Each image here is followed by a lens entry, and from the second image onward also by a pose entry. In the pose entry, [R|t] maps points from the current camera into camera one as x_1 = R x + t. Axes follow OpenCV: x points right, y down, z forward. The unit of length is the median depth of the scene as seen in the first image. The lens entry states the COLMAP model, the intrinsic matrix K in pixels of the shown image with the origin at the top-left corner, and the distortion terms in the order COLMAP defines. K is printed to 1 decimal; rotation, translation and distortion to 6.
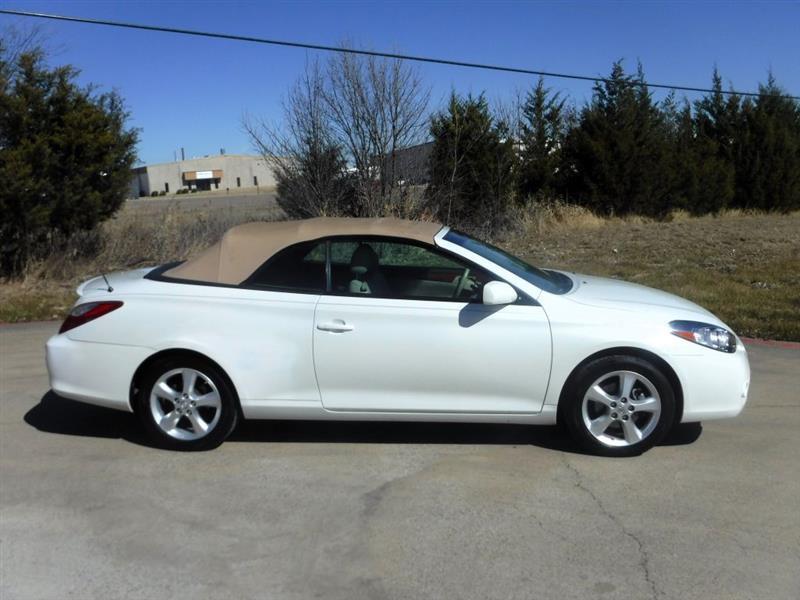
lens RADIAL K [[719.0, 0, 397.8], [0, 719.0, 286.0], [0, 0, 1]] dist [-0.098828, 0.046893]
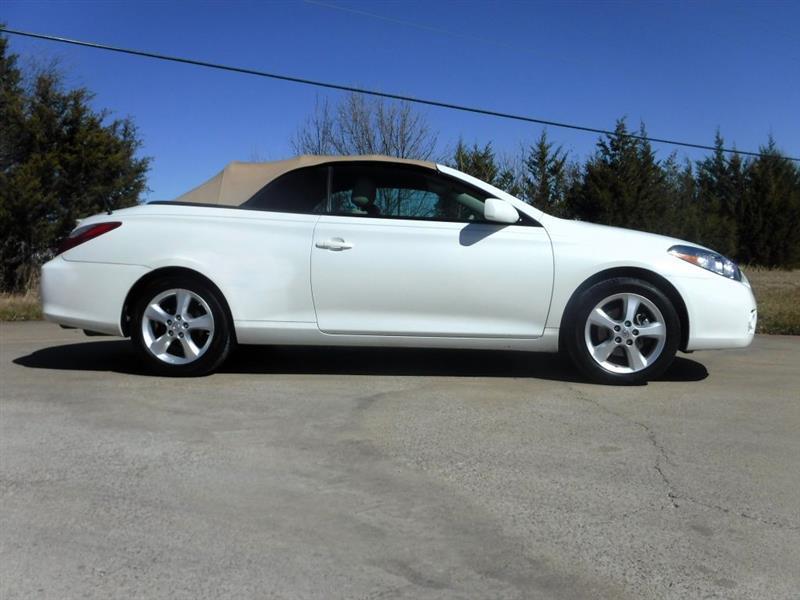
lens RADIAL K [[719.0, 0, 398.5], [0, 719.0, 301.6], [0, 0, 1]] dist [-0.098828, 0.046893]
pose [[0.999642, 0.026277, -0.004997, 0.008055], [-0.026640, 0.994829, -0.098006, 0.221489], [0.002396, 0.098105, 0.995173, 0.025087]]
